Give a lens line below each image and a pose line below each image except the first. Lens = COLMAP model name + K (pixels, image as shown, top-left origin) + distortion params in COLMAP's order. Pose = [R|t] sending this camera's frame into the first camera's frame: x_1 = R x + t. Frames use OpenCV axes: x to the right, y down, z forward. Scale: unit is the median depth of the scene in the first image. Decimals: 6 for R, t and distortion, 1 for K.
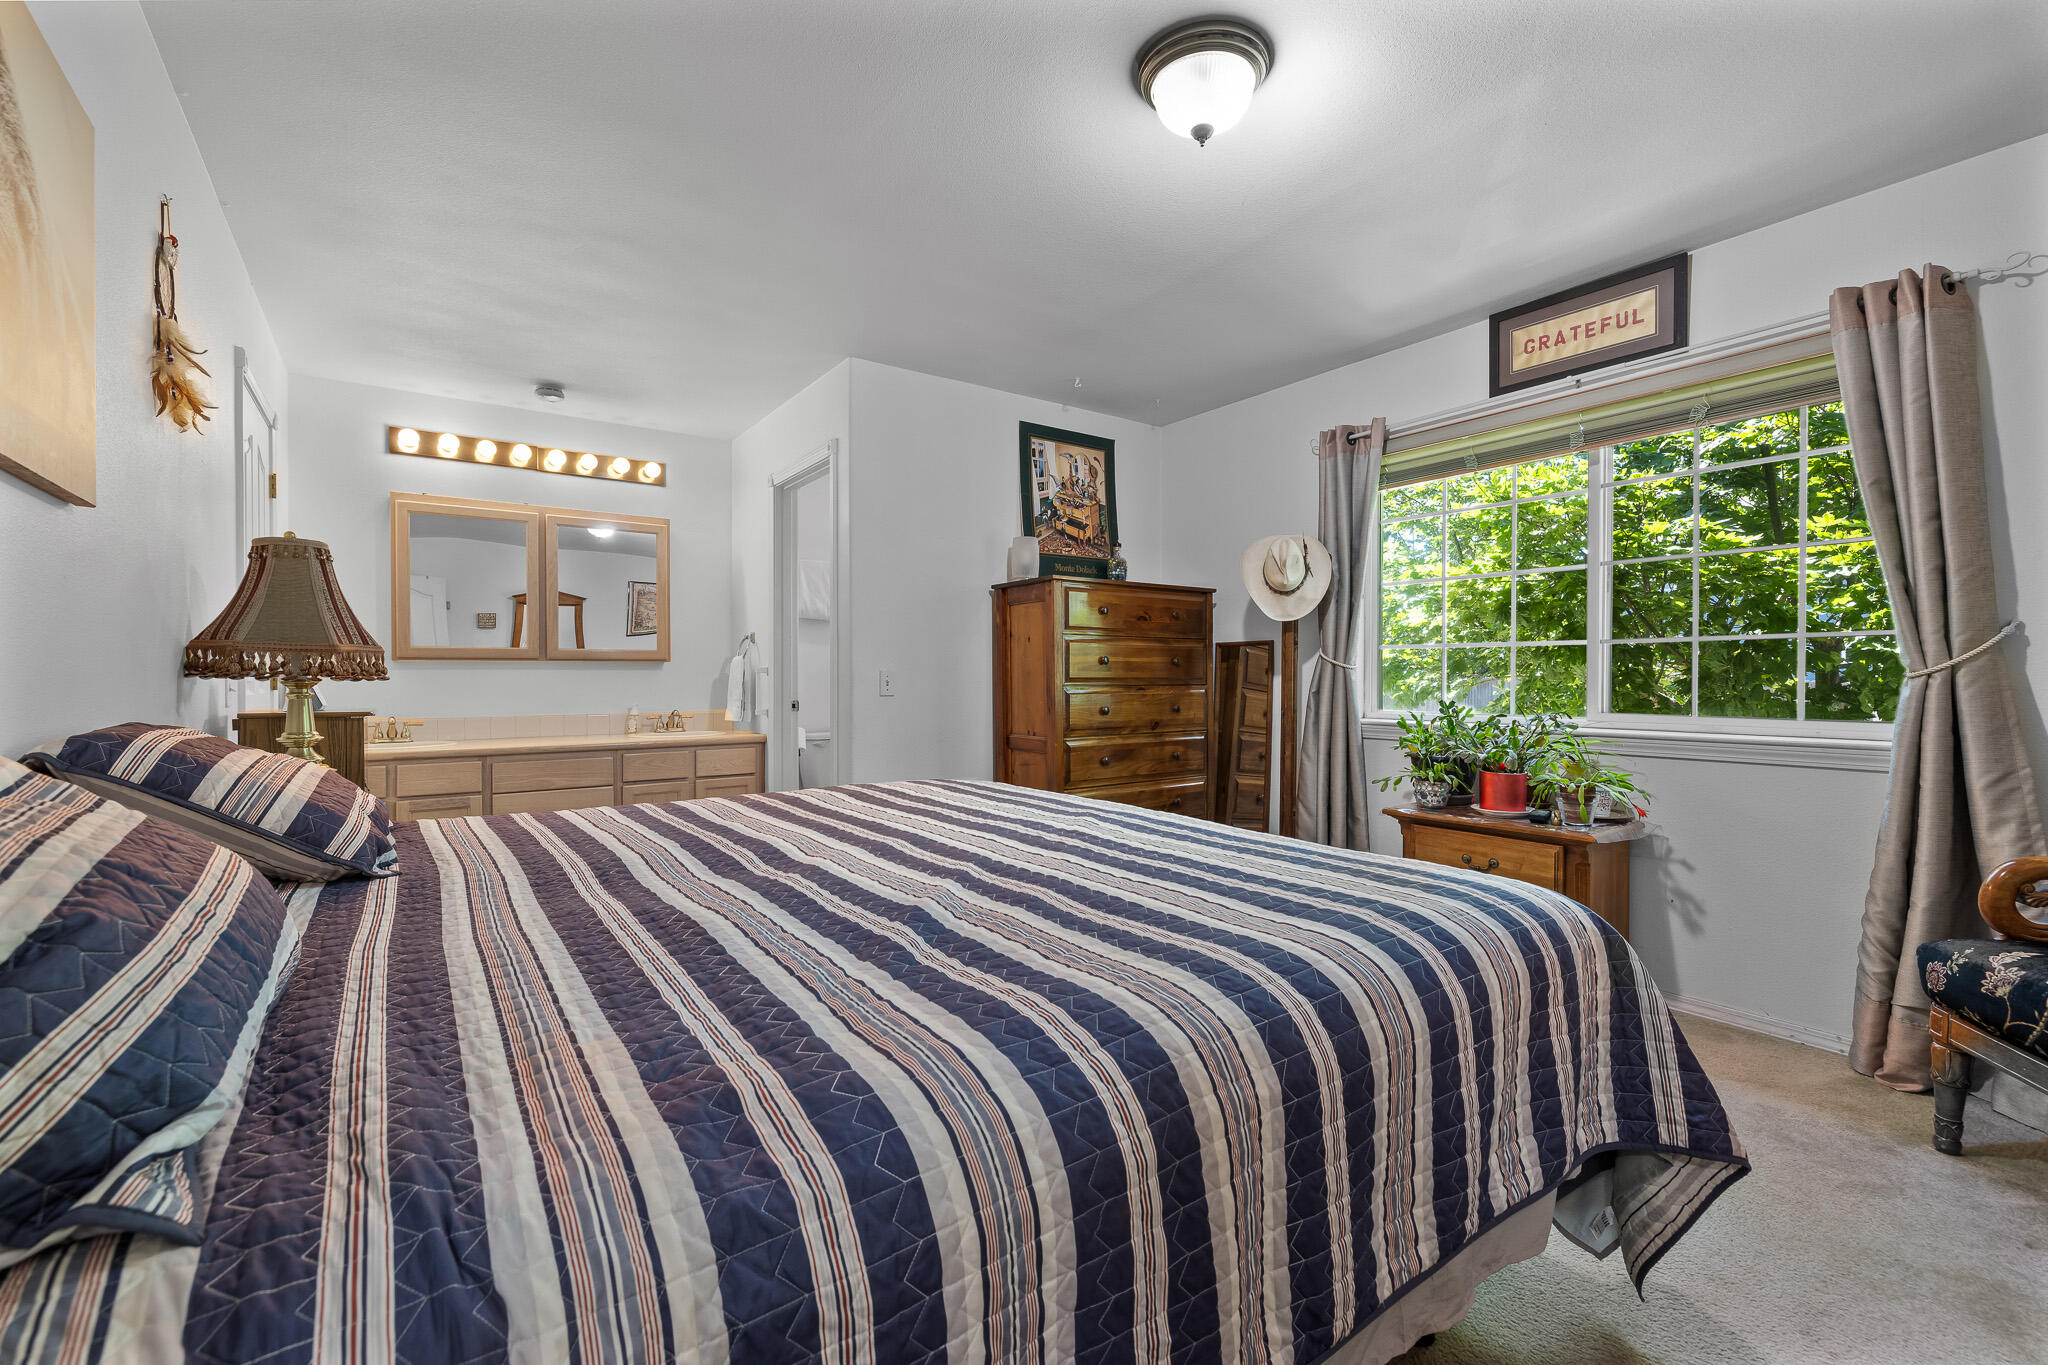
lens RADIAL K [[868.8, 0, 1023.9], [0, 868.8, 676.7], [0, 0, 1]] dist [-0.000916, 0.000496]
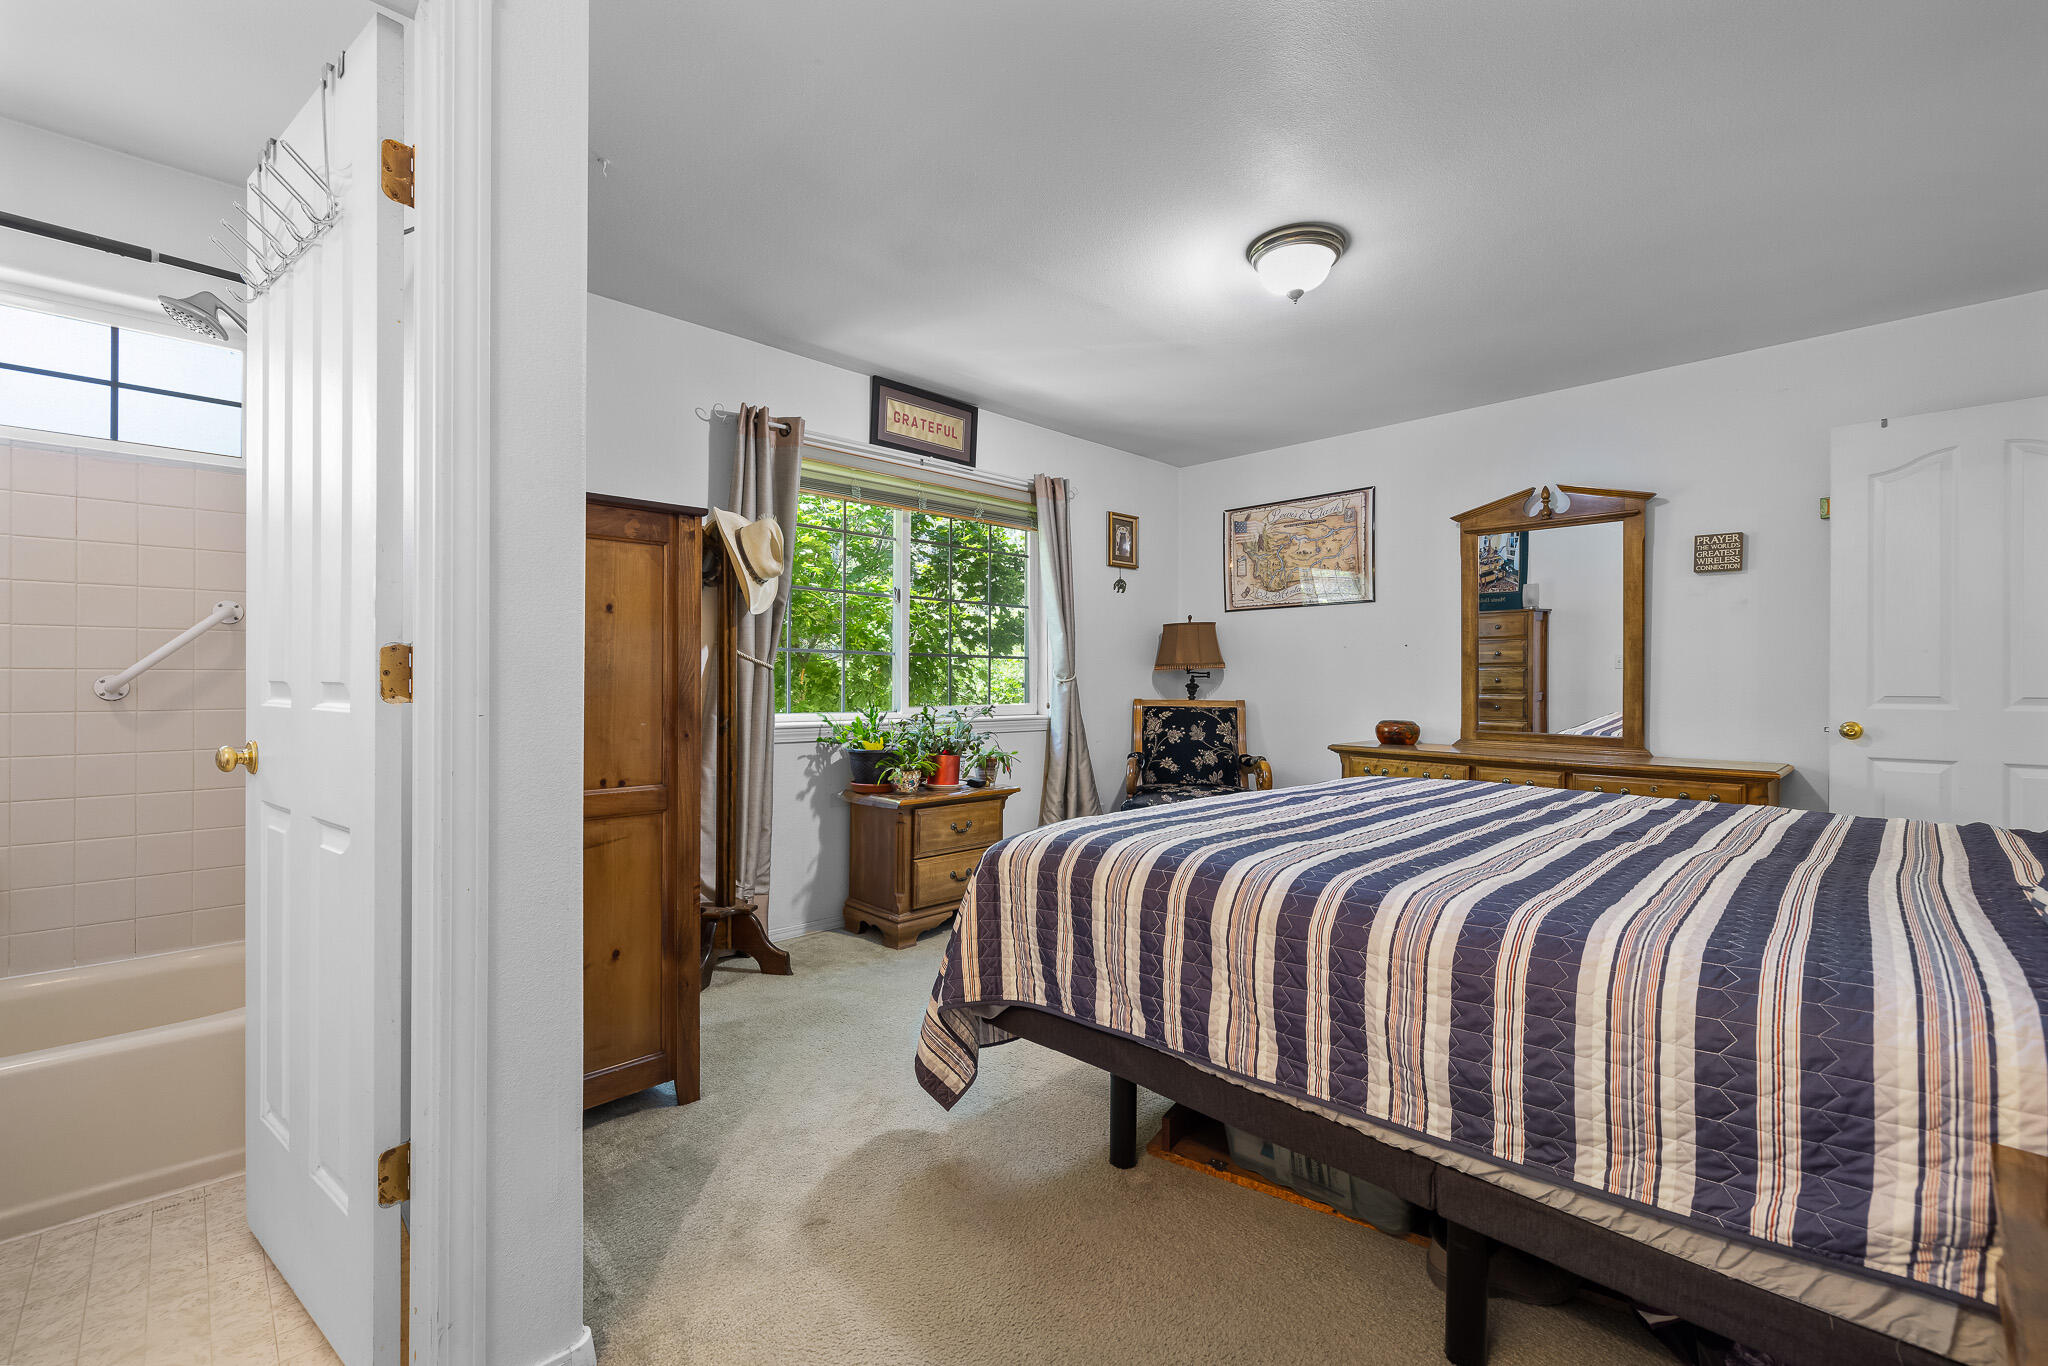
lens RADIAL K [[868.8, 0, 1021.2], [0, 868.8, 673.2], [0, 0, 1]] dist [-0.000916, 0.000496]
pose [[-0.172065, -0.003082, 0.985081, -0.690513], [0.000339, 0.999995, 0.003187, -0.014673], [-0.985086, 0.000883, -0.172063, 1.044655]]
